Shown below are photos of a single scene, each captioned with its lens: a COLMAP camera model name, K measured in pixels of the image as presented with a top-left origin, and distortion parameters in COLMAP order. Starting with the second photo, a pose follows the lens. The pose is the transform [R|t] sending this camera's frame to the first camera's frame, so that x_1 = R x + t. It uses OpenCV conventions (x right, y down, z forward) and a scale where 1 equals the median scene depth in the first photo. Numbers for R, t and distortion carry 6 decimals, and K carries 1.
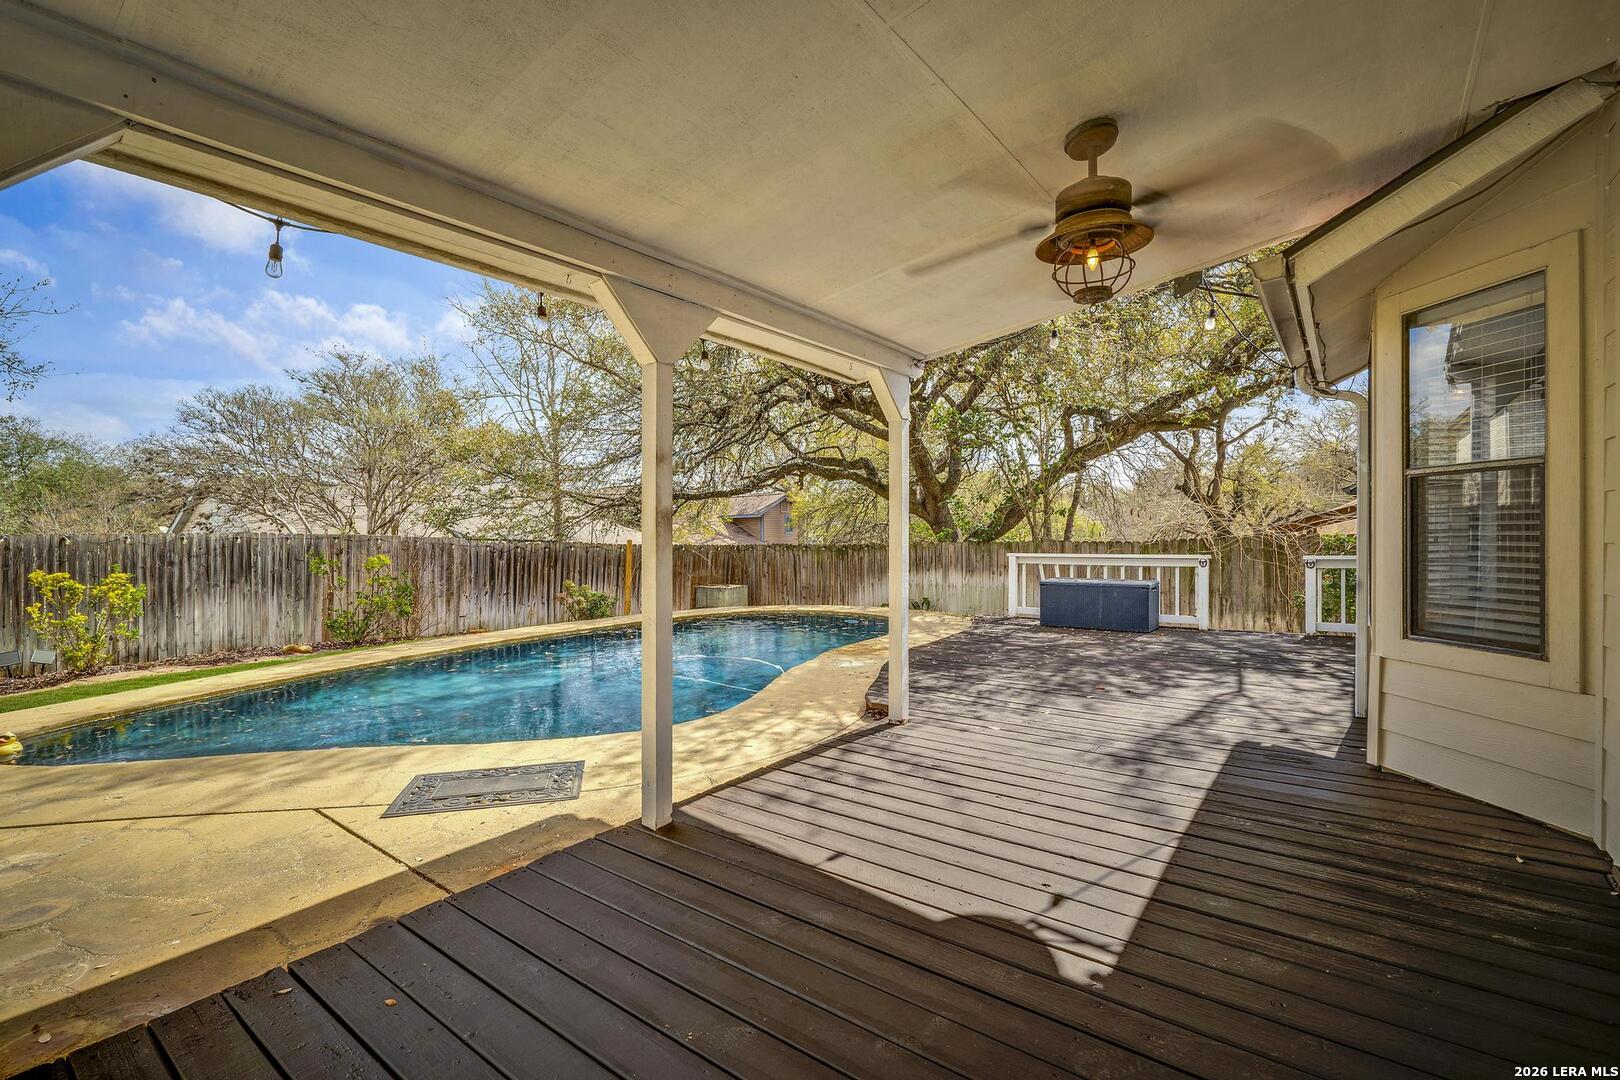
lens RADIAL K [[722.2, 0, 804.7], [0, 722.2, 527.6], [0, 0, 1]] dist [0.003201, -0.000637]
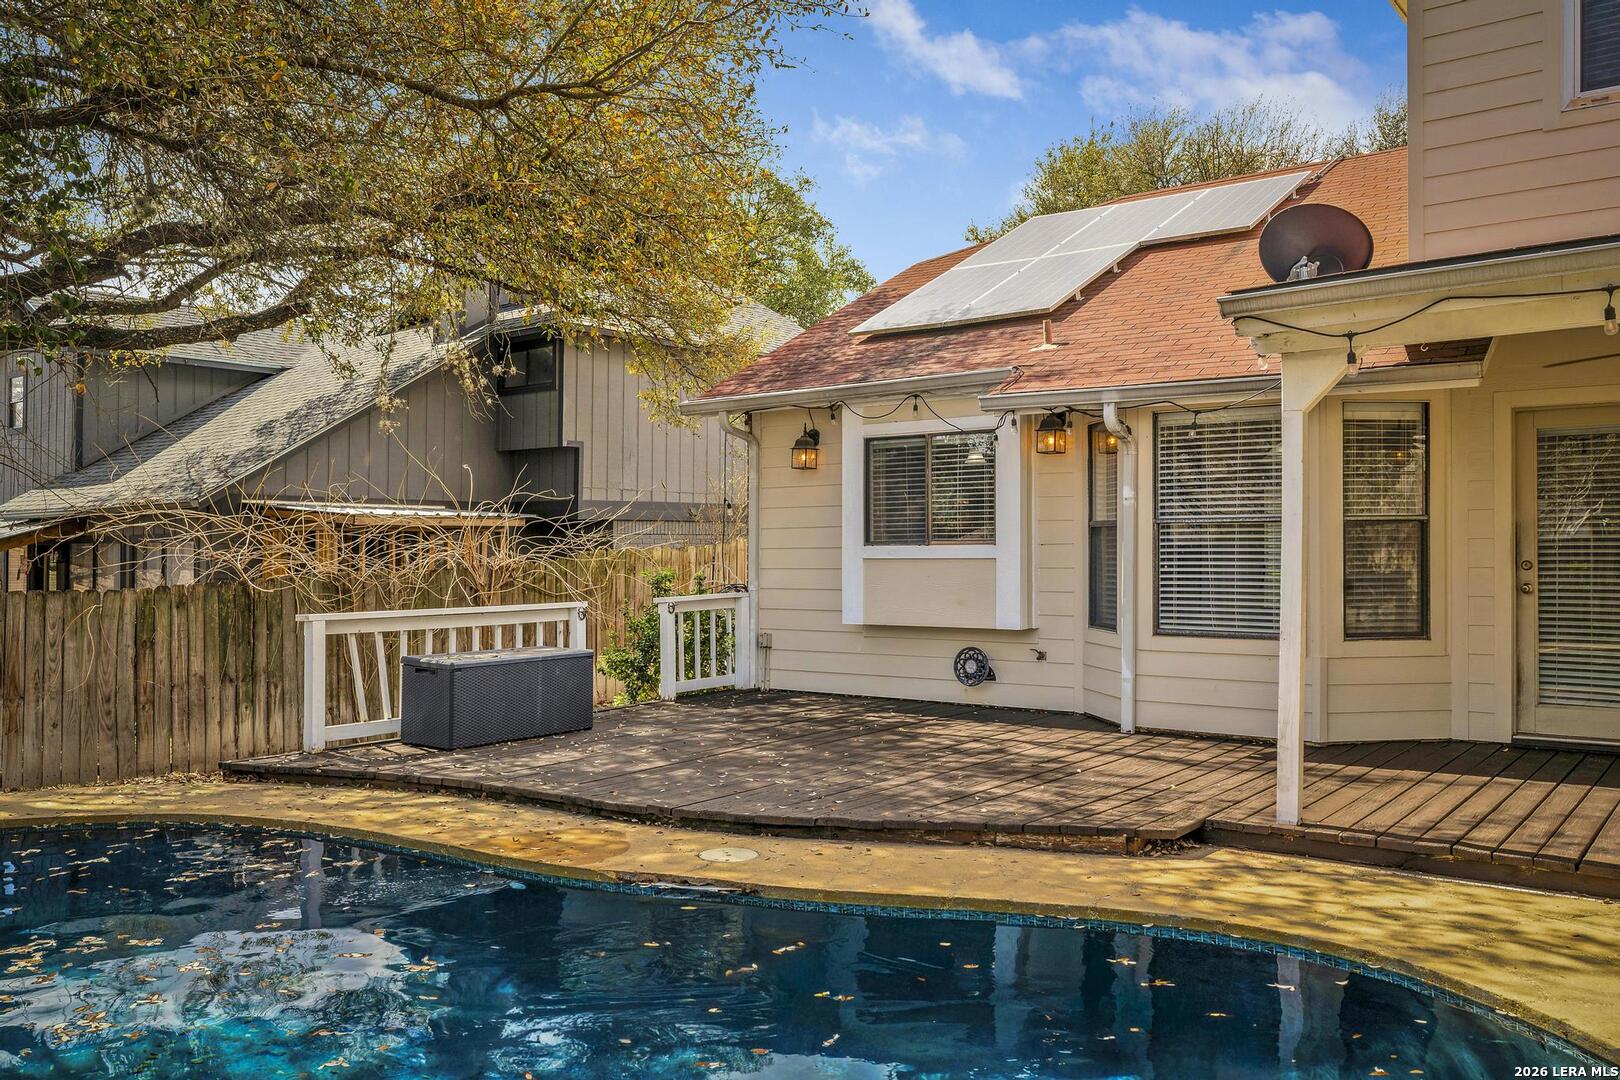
lens RADIAL K [[1265.5, 0, 811.0], [0, 1265.5, 541.0], [0, 0, 1]] dist [-0.001588, 0.000498]
pose [[-0.016659, 0.024367, 0.999564, -0.450043], [-0.002403, 0.999699, -0.024410, 0.006841], [-0.999858, -0.002809, -0.016596, 0.587876]]
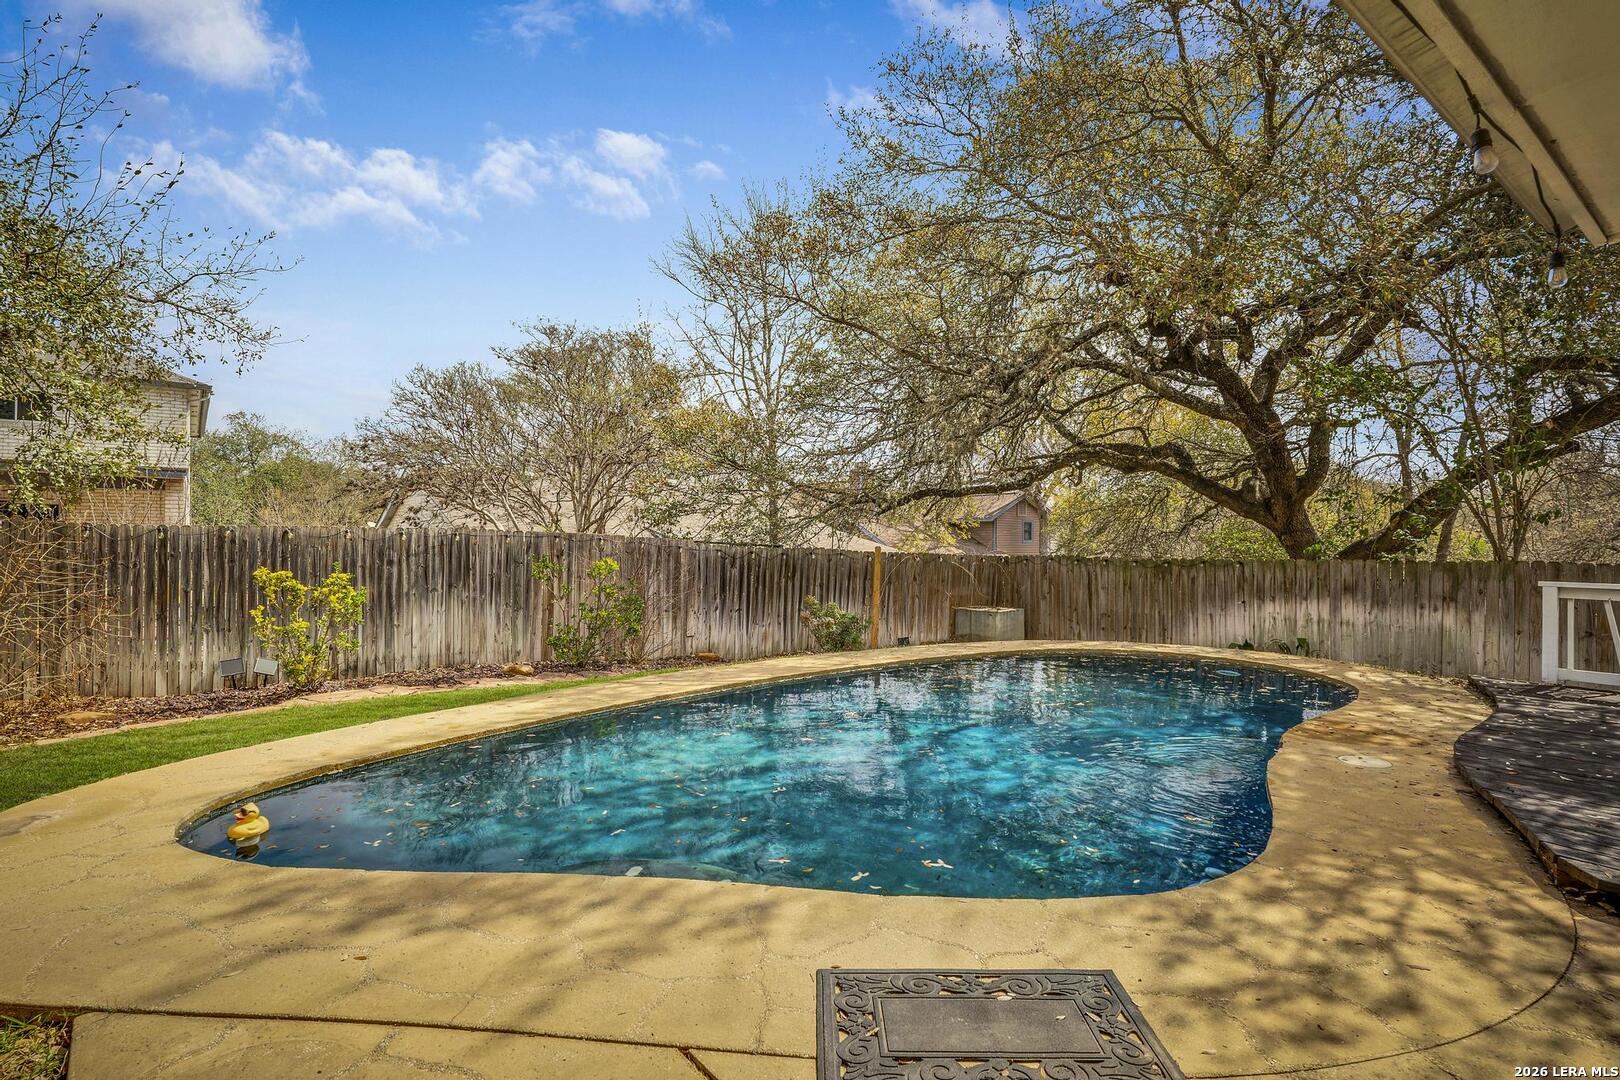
lens RADIAL K [[836.5, 0, 812.8], [0, 836.5, 539.5], [0, 0, 1]] dist [0.002408, 0.000778]
pose [[0.972655, 0.019694, -0.231419, -0.138500], [-0.018117, 0.999796, 0.008937, 0.003707], [0.231548, -0.004500, 0.972813, 0.132115]]
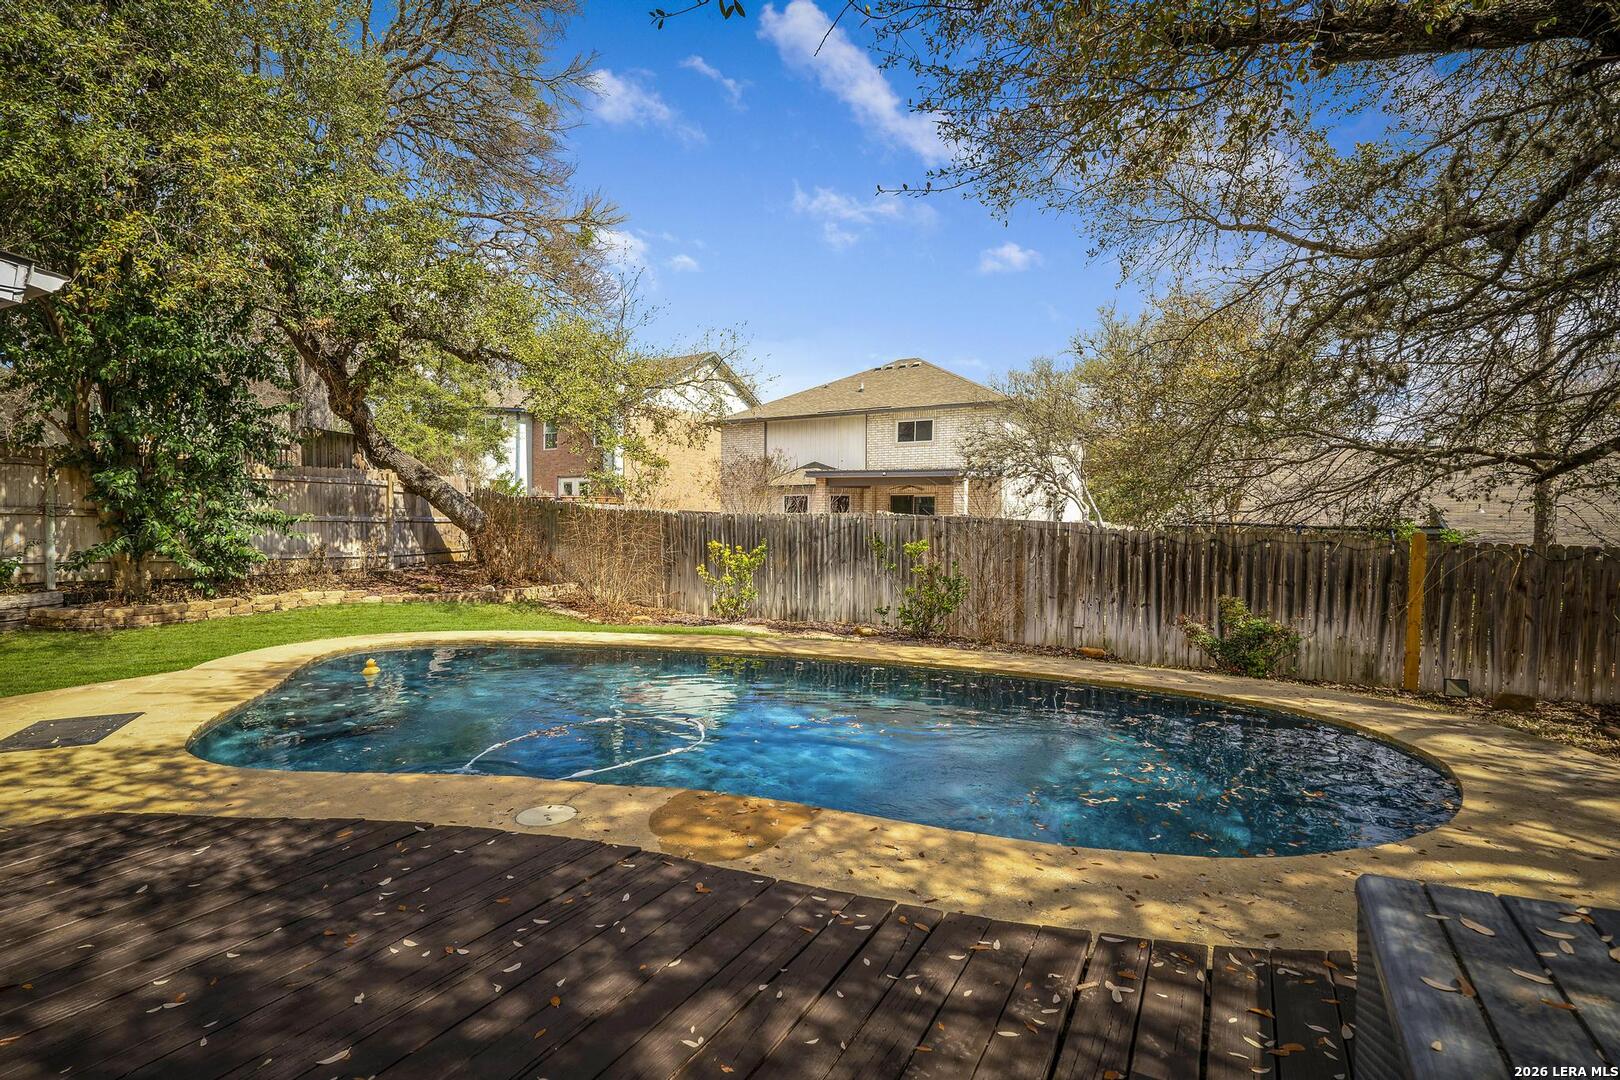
lens RADIAL K [[848.3, 0, 808.3], [0, 848.3, 534.7], [0, 0, 1]] dist [0.005256, 0.000339]
pose [[0.153141, 0.035928, -0.987551, 0.386803], [0.004324, 0.999305, 0.037026, -0.007373], [0.988195, -0.009940, 0.152880, 0.662843]]
